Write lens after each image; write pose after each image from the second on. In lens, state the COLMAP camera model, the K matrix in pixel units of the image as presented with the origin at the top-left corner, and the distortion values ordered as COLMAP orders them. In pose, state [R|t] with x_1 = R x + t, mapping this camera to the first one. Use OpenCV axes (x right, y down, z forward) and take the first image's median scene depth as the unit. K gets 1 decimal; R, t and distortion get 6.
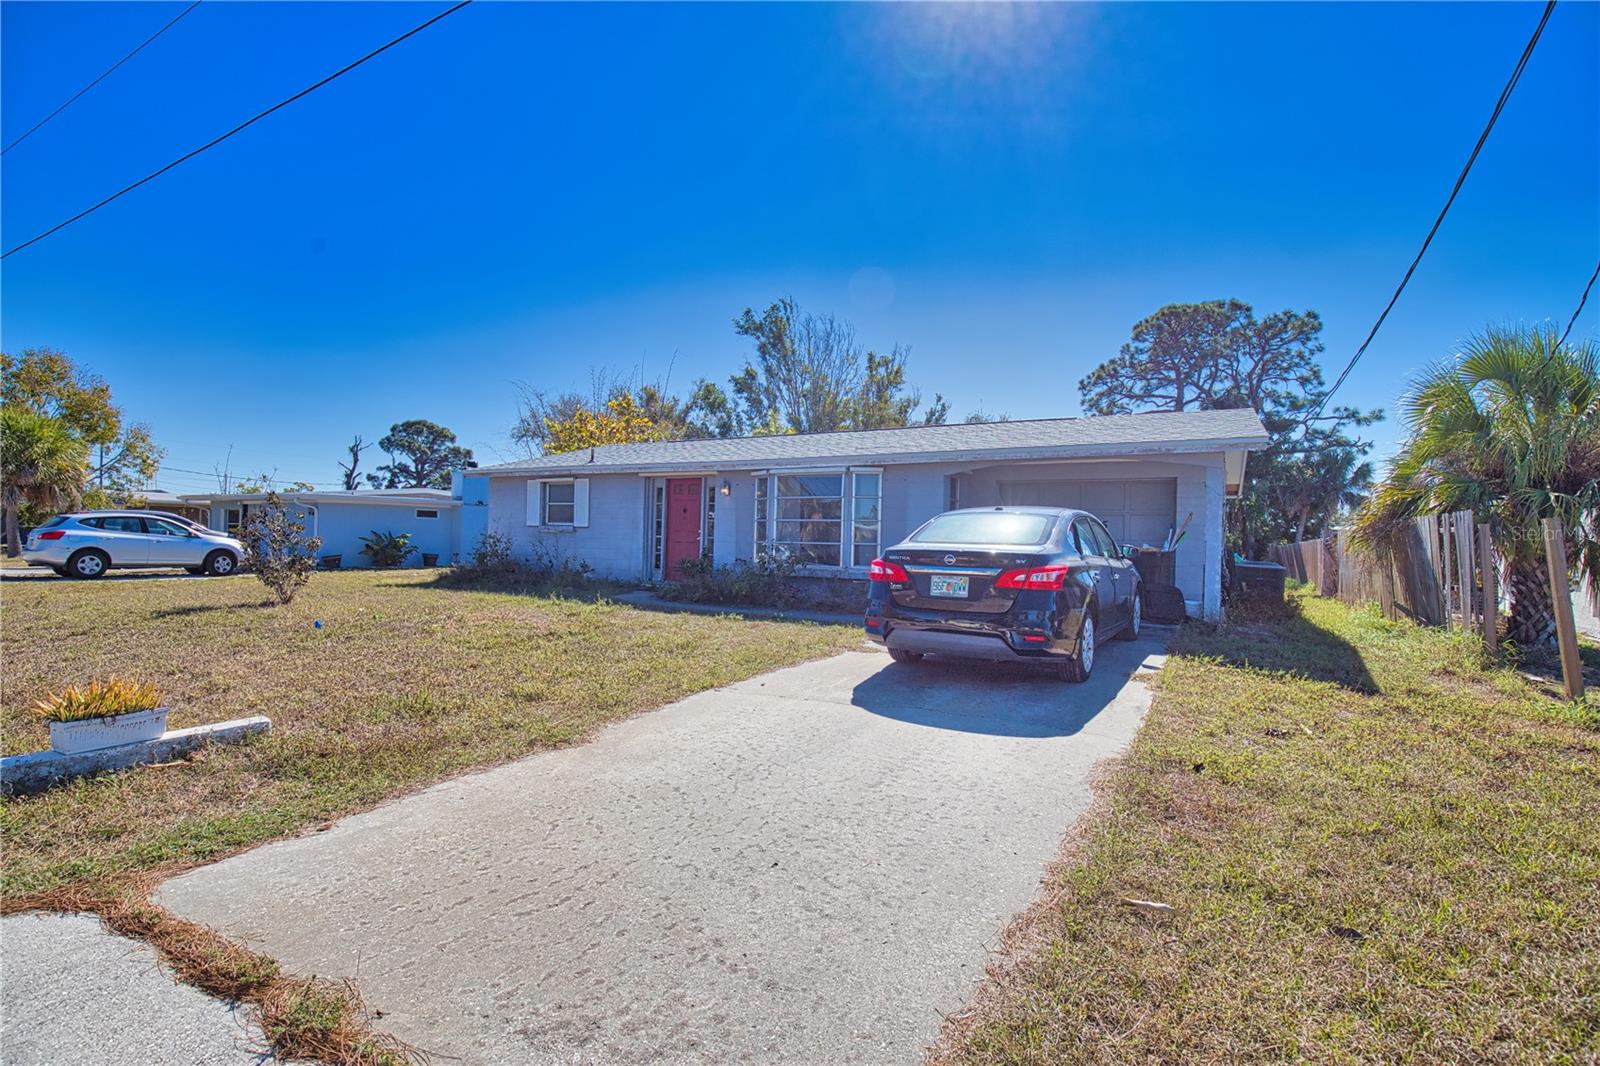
lens RADIAL K [[732.3, 0, 805.3], [0, 732.3, 528.2], [0, 0, 1]] dist [-0.033831, 0.006172]
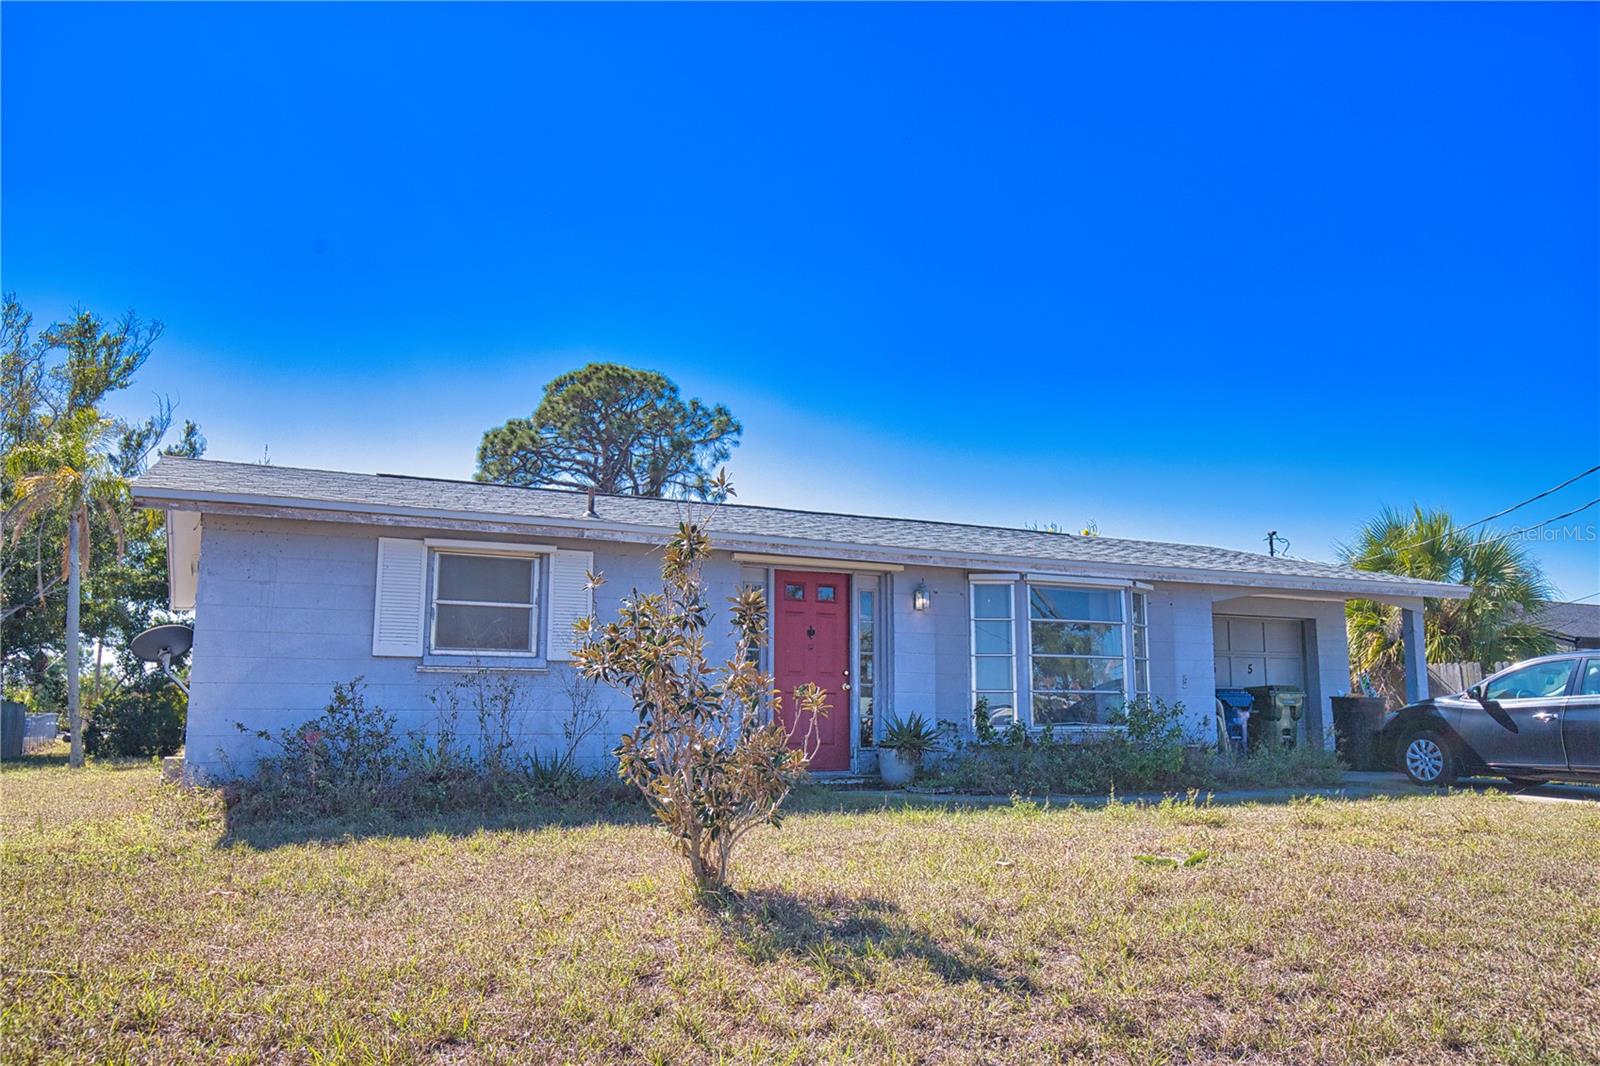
lens RADIAL K [[1186.0, 0, 798.4], [0, 1186.0, 531.5], [0, 0, 1]] dist [0.008806, 0.014230]
pose [[0.567240, 0.105571, 0.816758, -0.305157], [-0.002374, 0.991955, -0.126568, 0.003915], [-0.823549, 0.069855, 0.562927, 0.182099]]
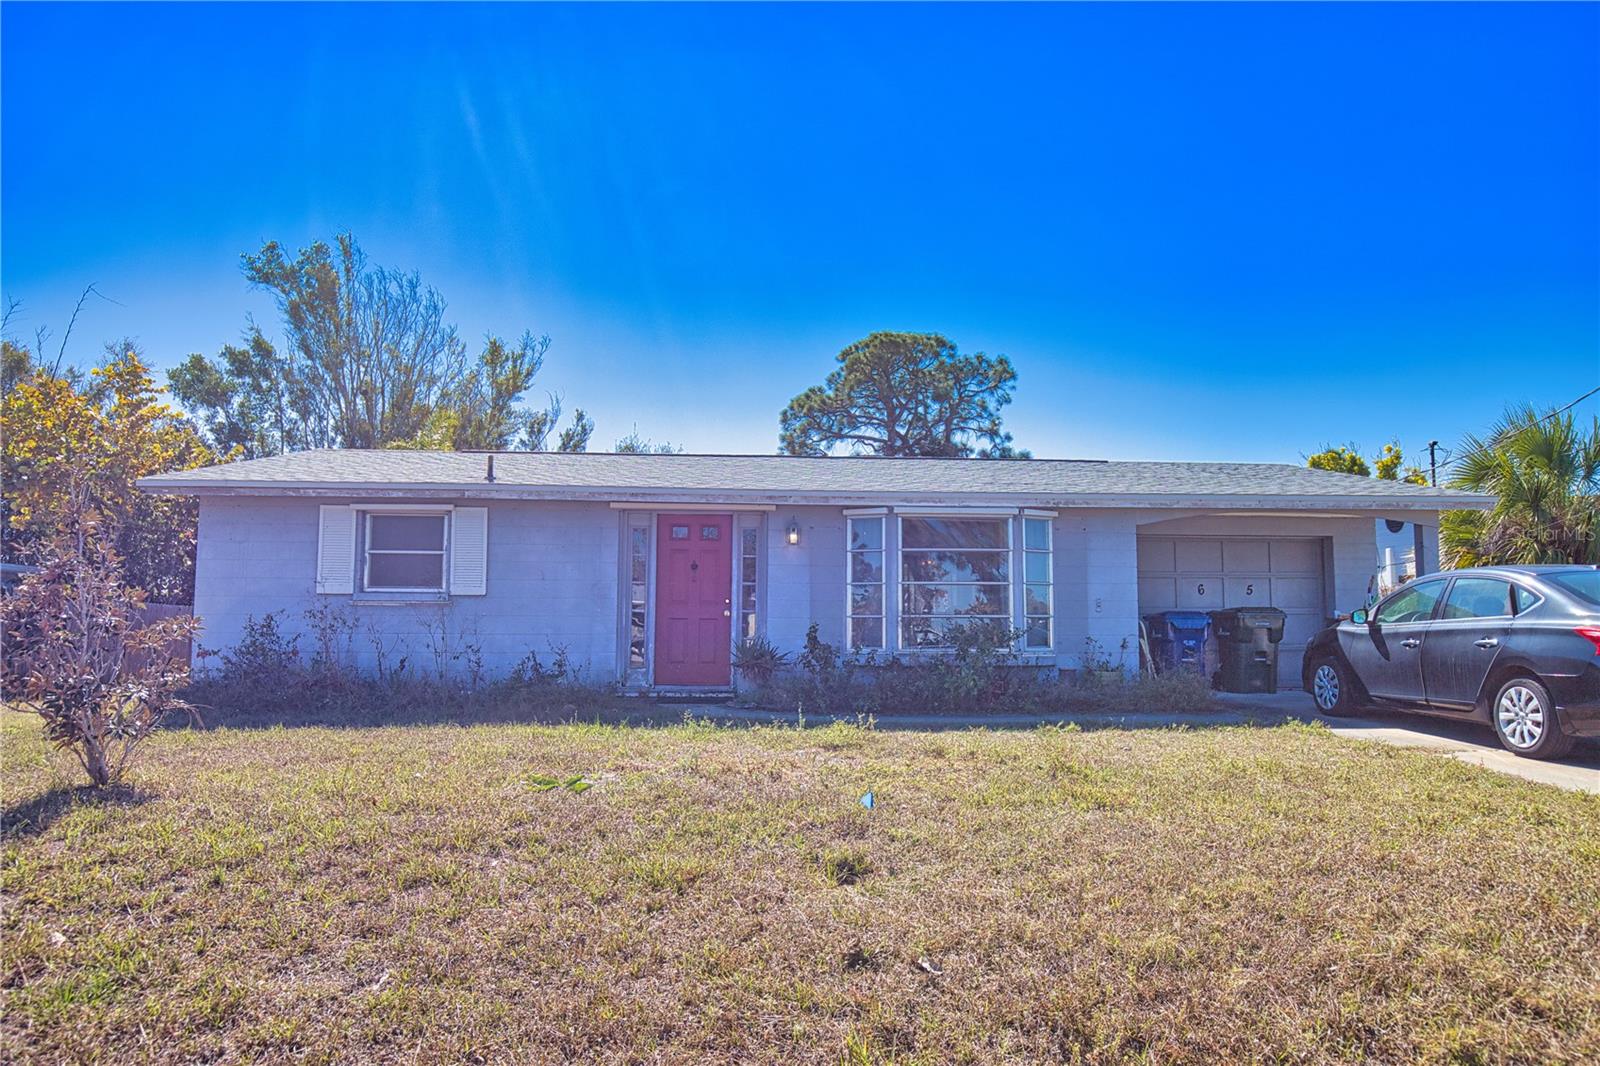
lens RADIAL K [[1003.6, 0, 799.0], [0, 1003.6, 529.6], [0, 0, 1]] dist [-0.006044, 0.007223]
pose [[0.838159, 0.032340, 0.544467, -0.191324], [0.006497, 0.997578, -0.069254, 0.000988], [-0.545388, 0.061583, 0.835919, 0.087513]]
